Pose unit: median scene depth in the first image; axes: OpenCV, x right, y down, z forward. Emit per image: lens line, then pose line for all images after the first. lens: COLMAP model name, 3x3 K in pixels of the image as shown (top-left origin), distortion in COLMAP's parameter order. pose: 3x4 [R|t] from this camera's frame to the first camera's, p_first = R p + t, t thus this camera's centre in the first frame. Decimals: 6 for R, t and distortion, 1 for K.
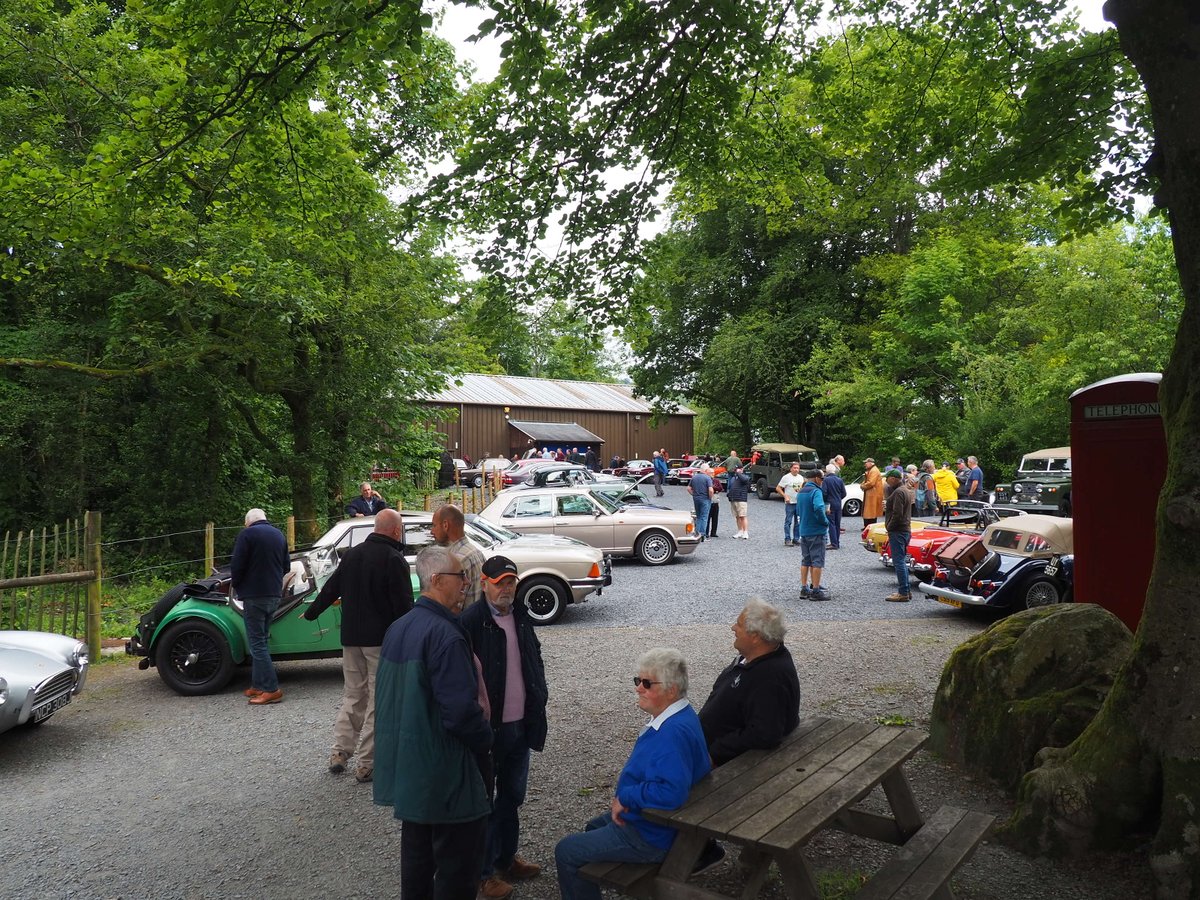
lens RADIAL K [[953.5, 0, 597.7], [0, 953.5, 449.9], [0, 0, 1]] dist [-0.030977, -0.000930]
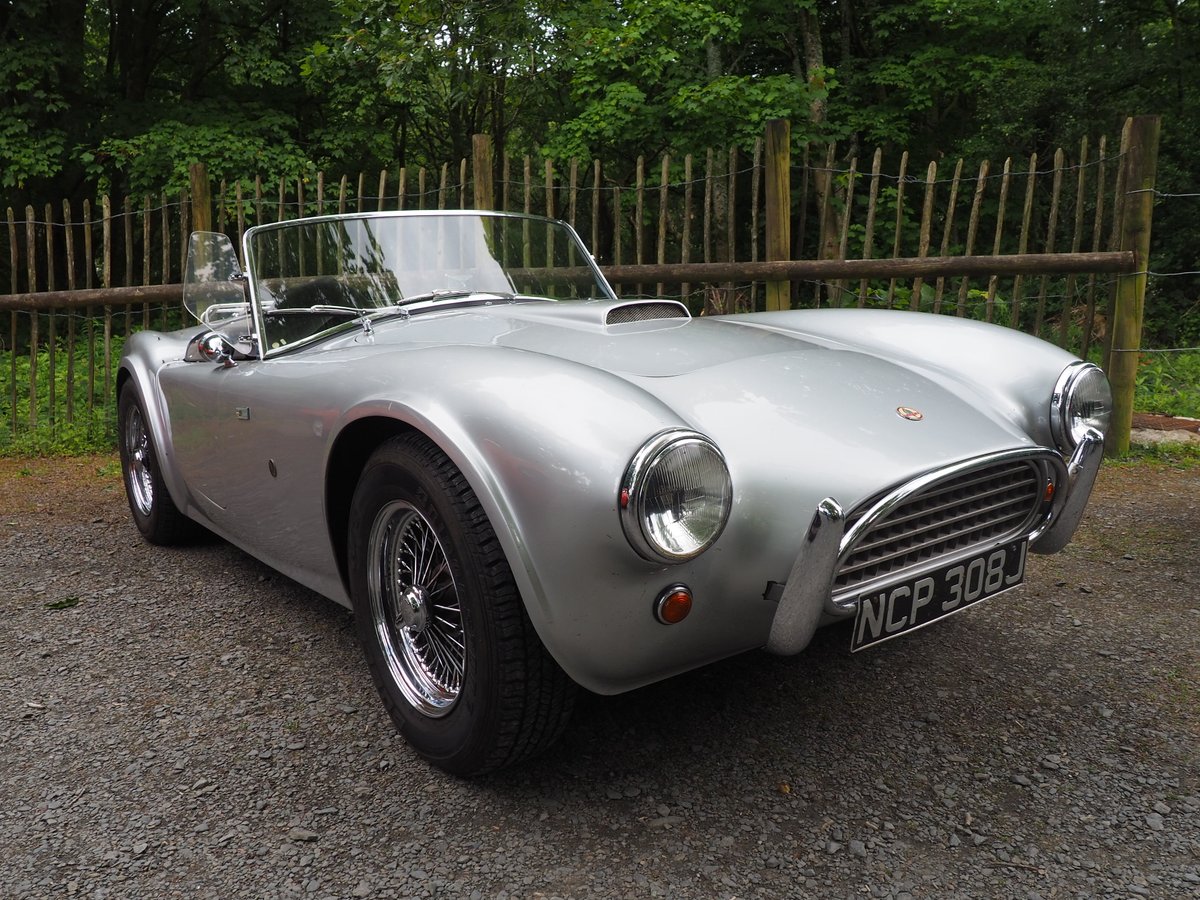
lens RADIAL K [[953.5, 0, 598.0], [0, 953.5, 449.2], [0, 0, 1]] dist [-0.030977, -0.000930]
pose [[0.548850, 0.158442, -0.820768, -0.294705], [0.014068, 0.979983, 0.198584, 0.127537], [0.835803, -0.120539, 0.535635, 0.544380]]
